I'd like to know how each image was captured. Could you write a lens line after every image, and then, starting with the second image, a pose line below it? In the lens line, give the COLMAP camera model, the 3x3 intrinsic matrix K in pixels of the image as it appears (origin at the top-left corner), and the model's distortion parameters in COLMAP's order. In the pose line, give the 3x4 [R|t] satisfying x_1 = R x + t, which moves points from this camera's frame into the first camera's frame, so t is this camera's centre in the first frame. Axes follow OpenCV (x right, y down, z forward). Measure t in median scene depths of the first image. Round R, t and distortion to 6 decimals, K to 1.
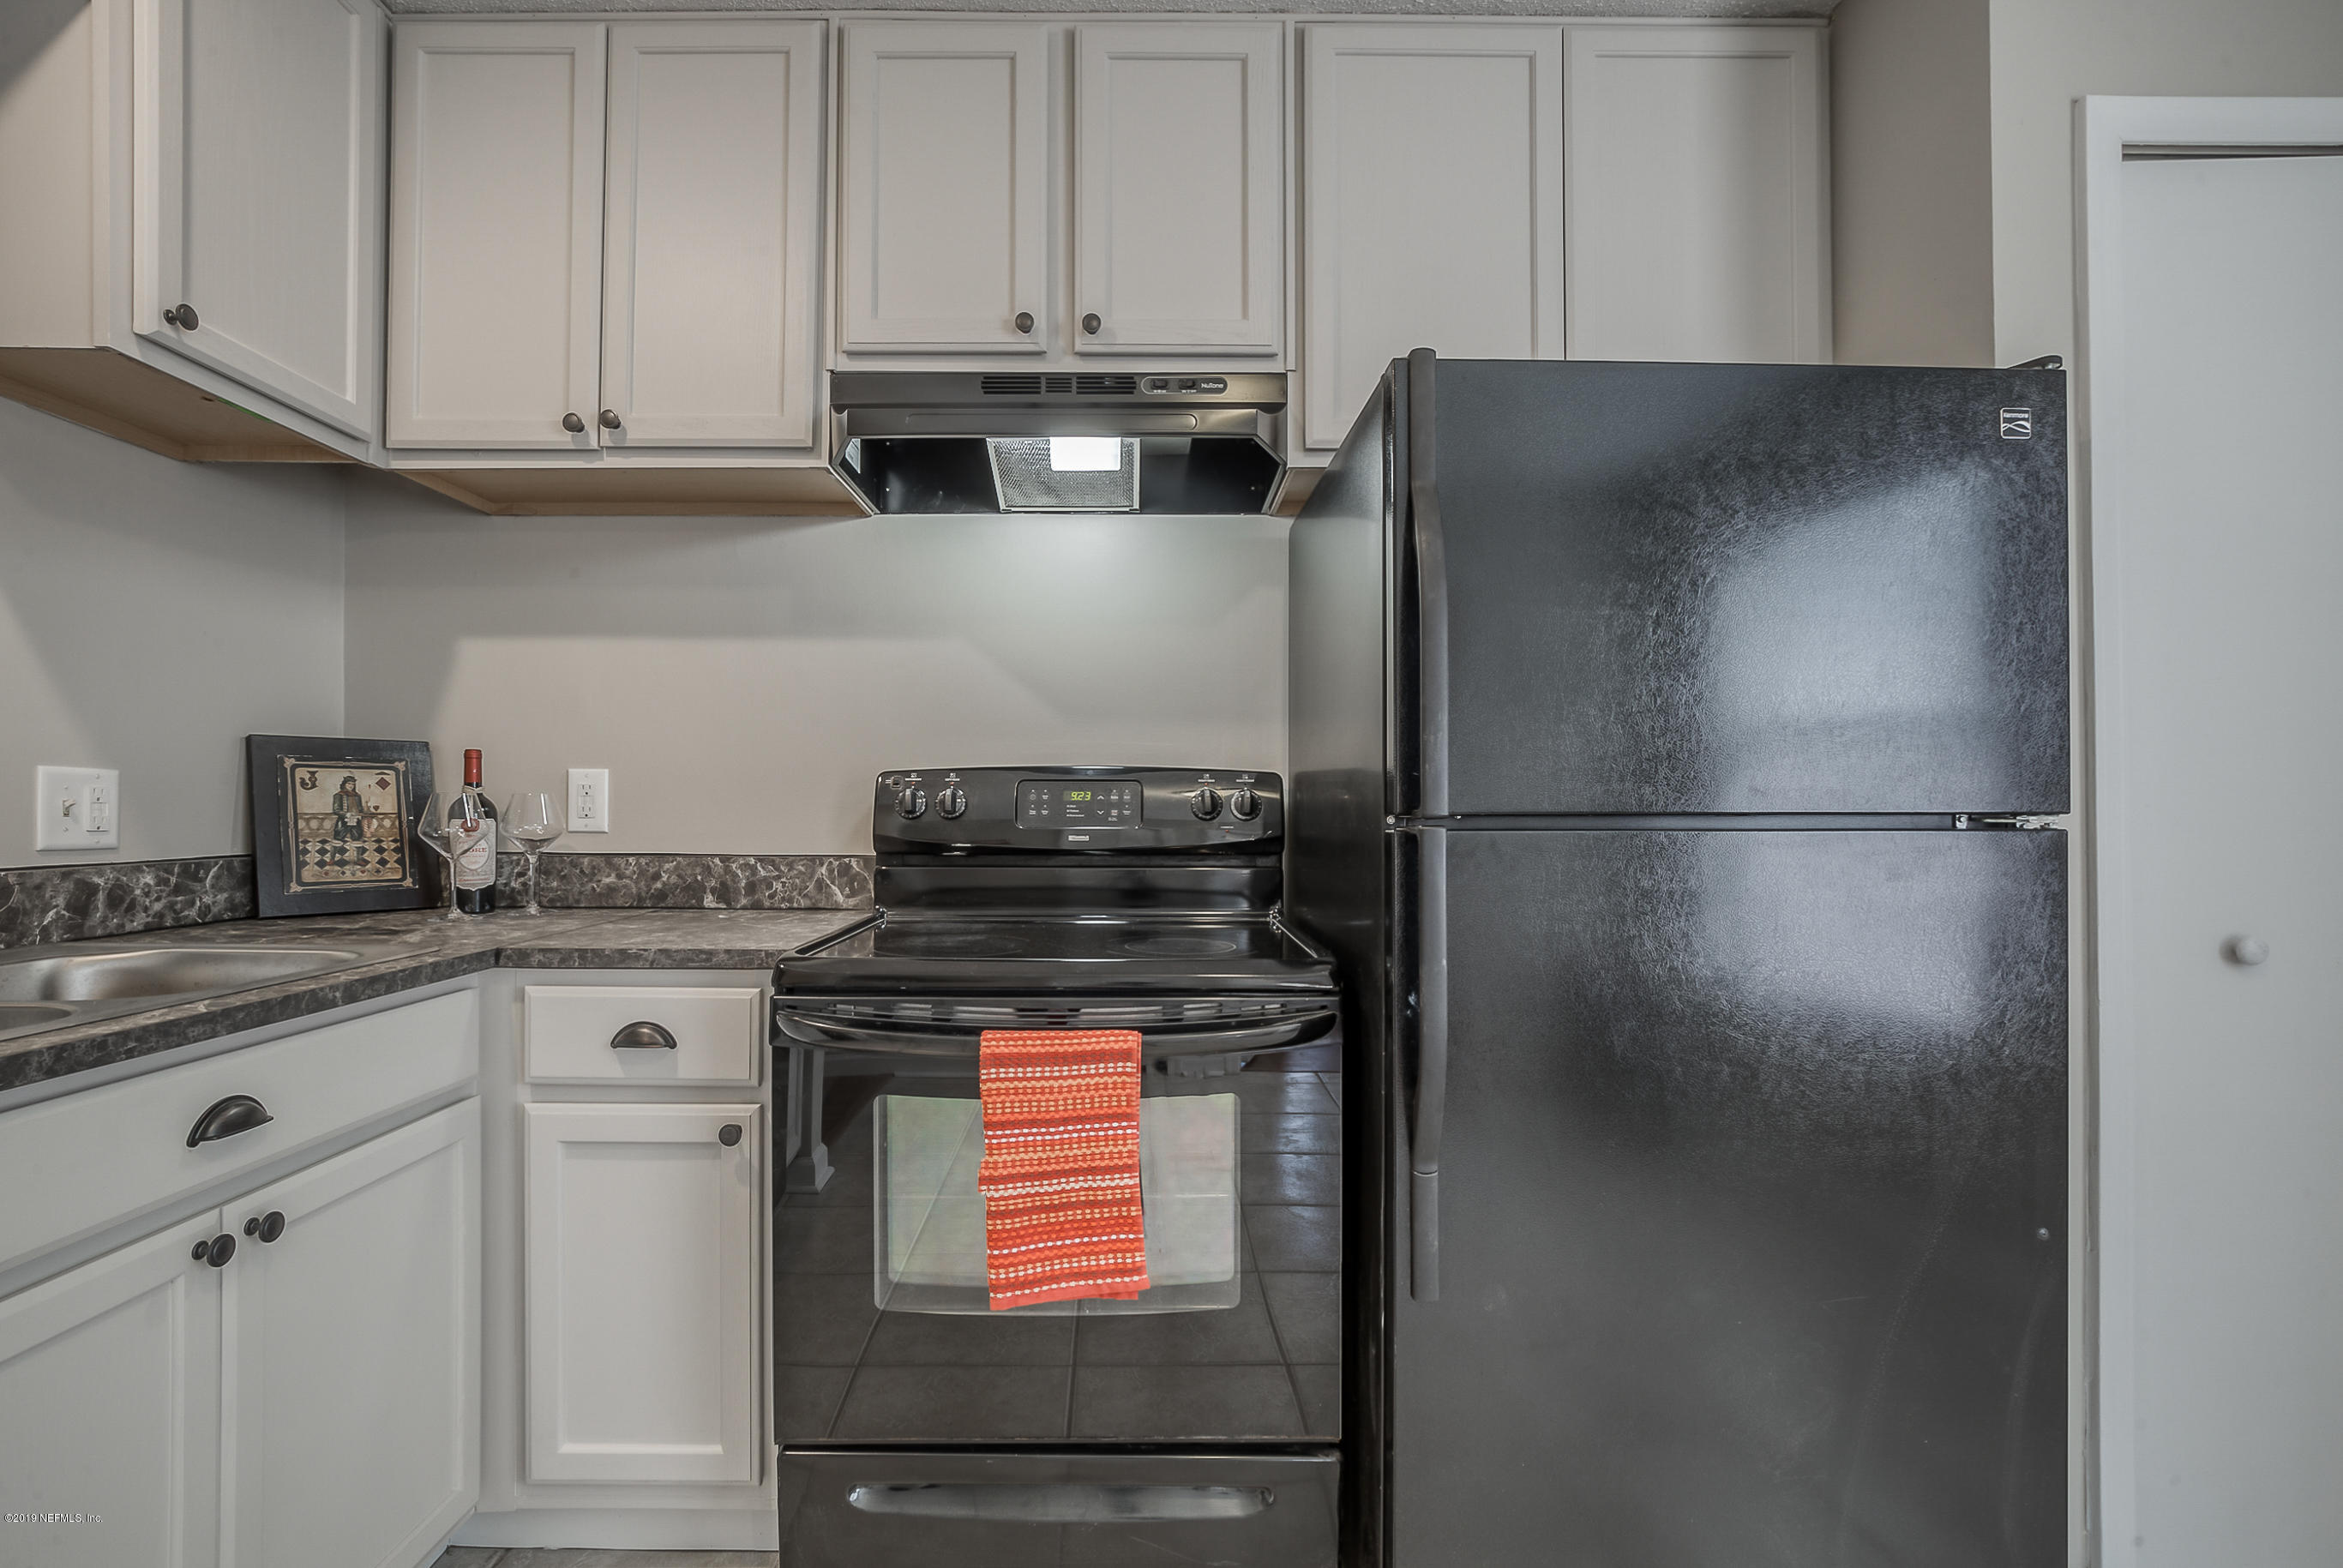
lens RADIAL K [[1077.1, 0, 1167.2], [0, 1077.1, 794.2], [0, 0, 1]] dist [-0.008162, 0.001085]
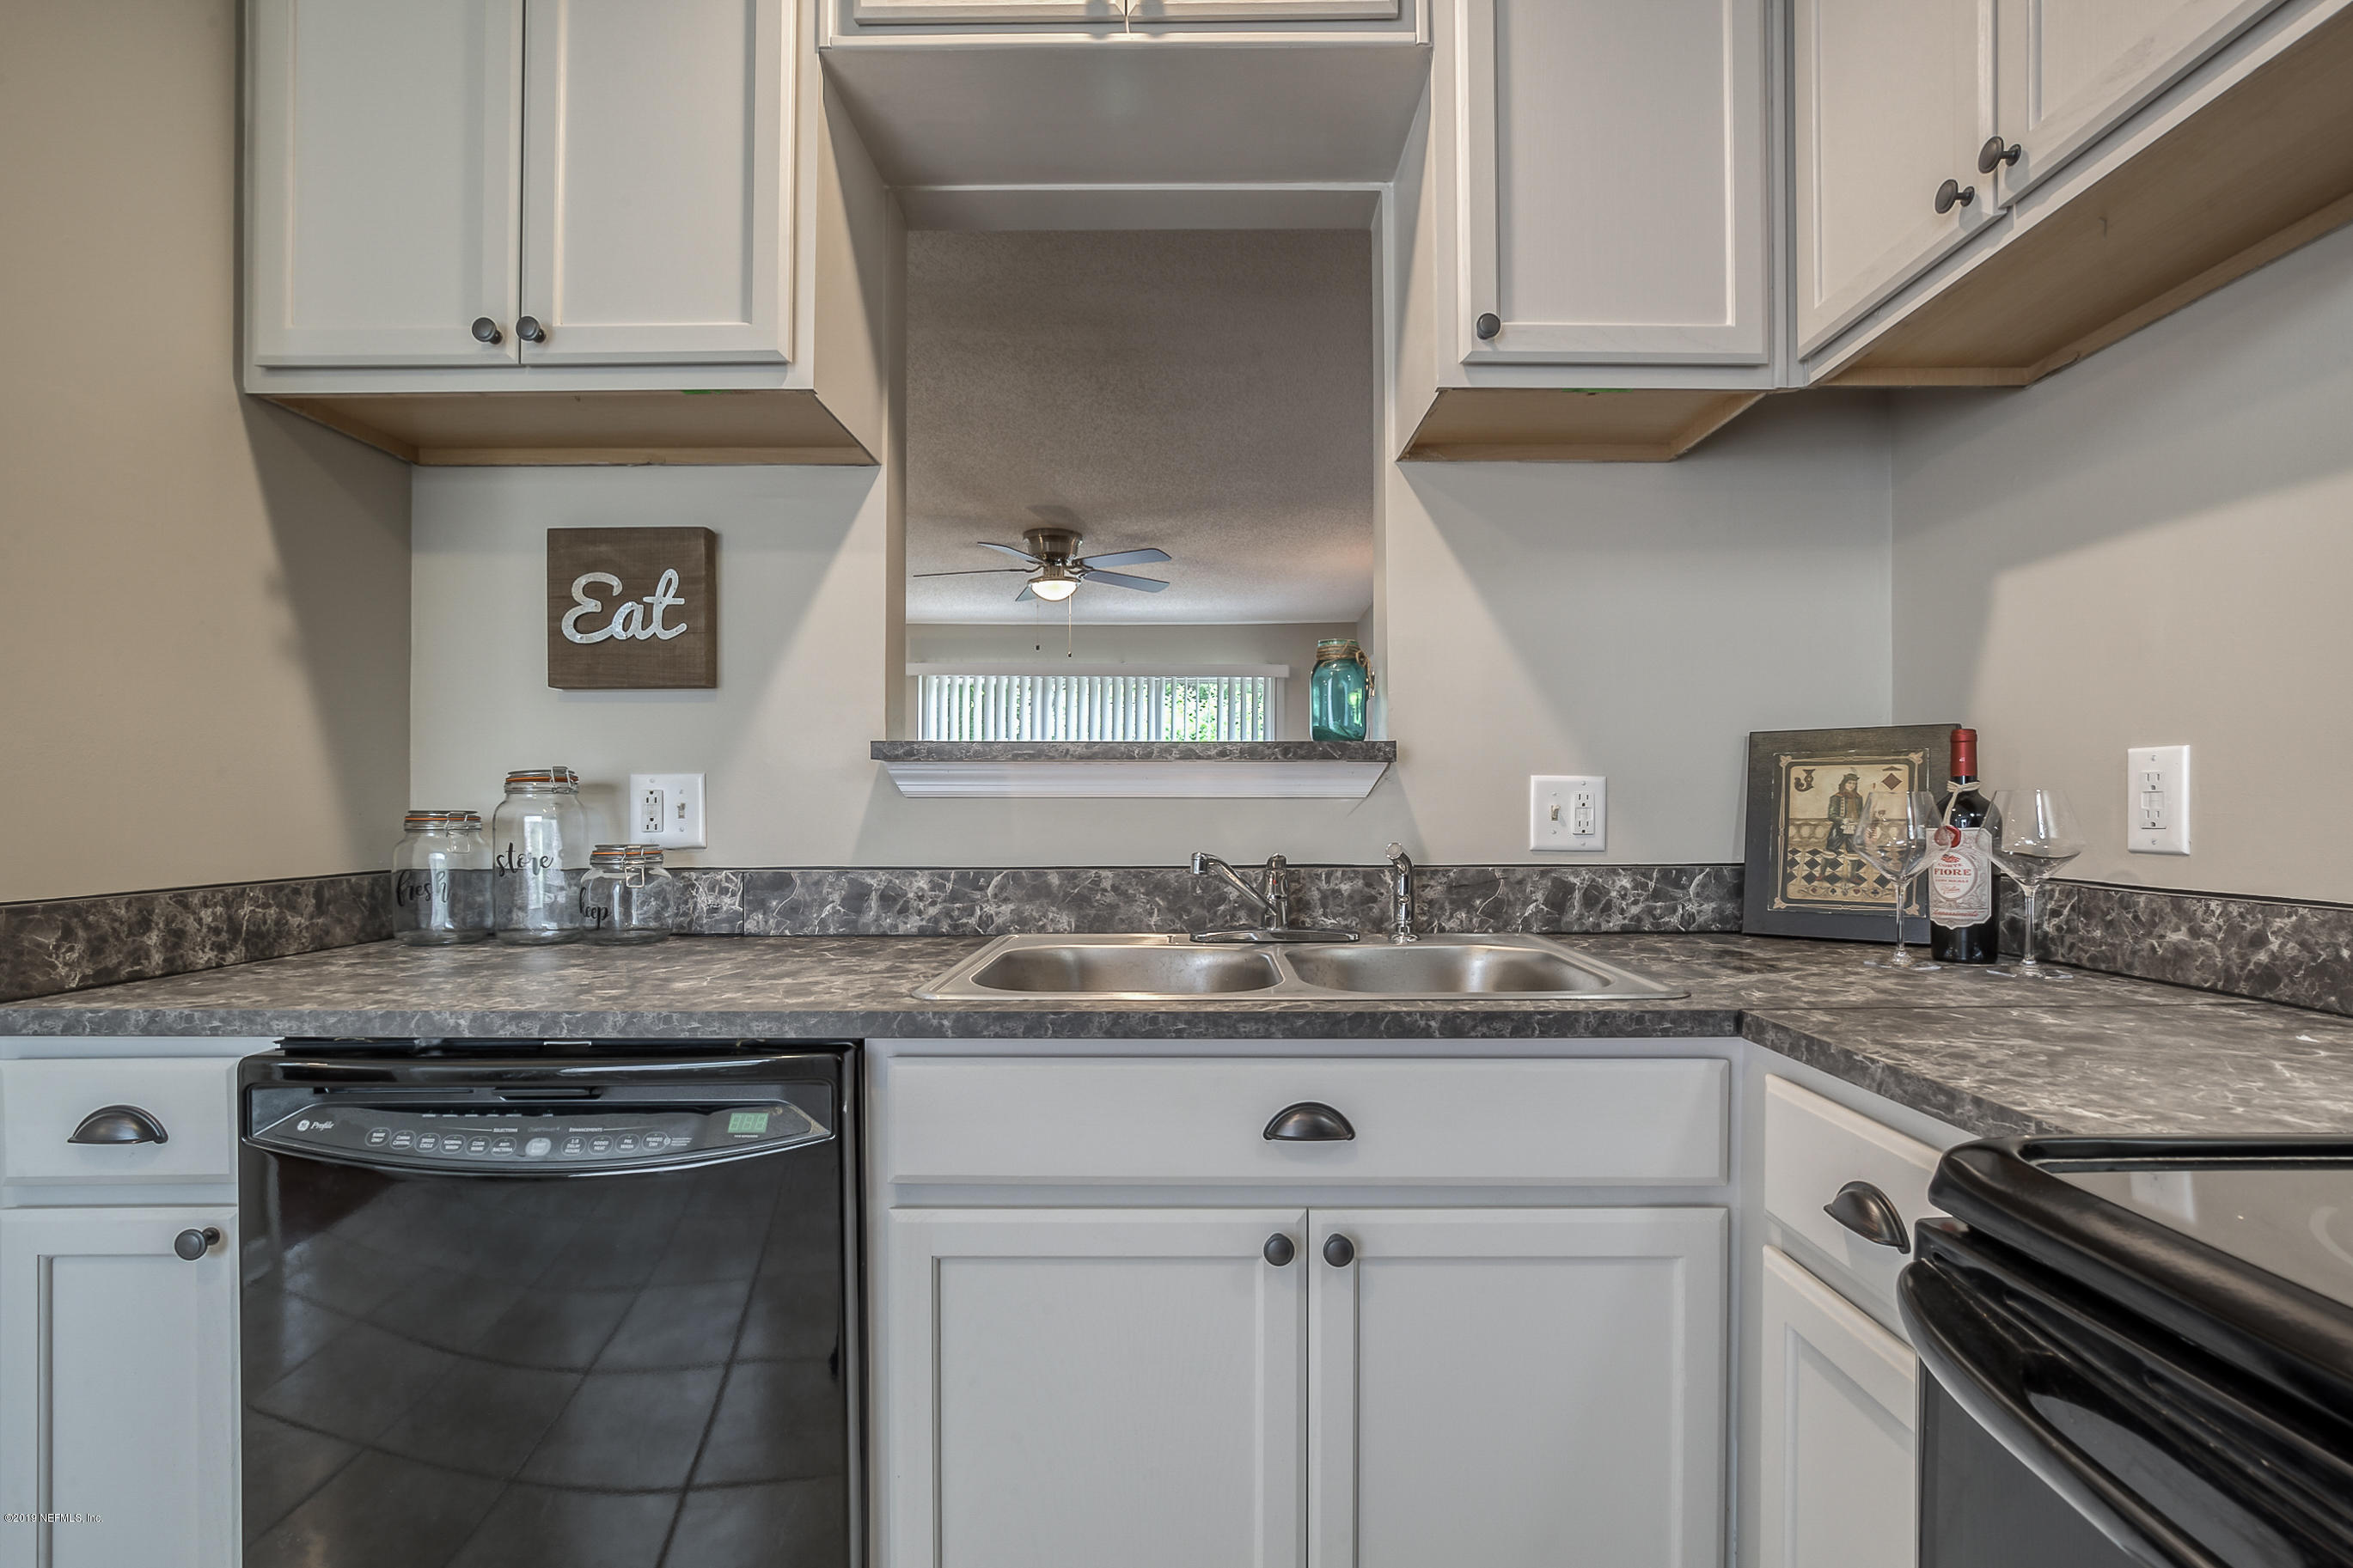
lens RADIAL K [[1081.6, 0, 1181.6], [0, 1081.6, 806.0], [0, 0, 1]] dist [-0.008162, 0.001085]
pose [[-0.016499, -0.007357, -0.999837, 0.074049], [0.012077, 0.999899, -0.007557, 0.008337], [0.999791, -0.012200, -0.016408, 0.521389]]
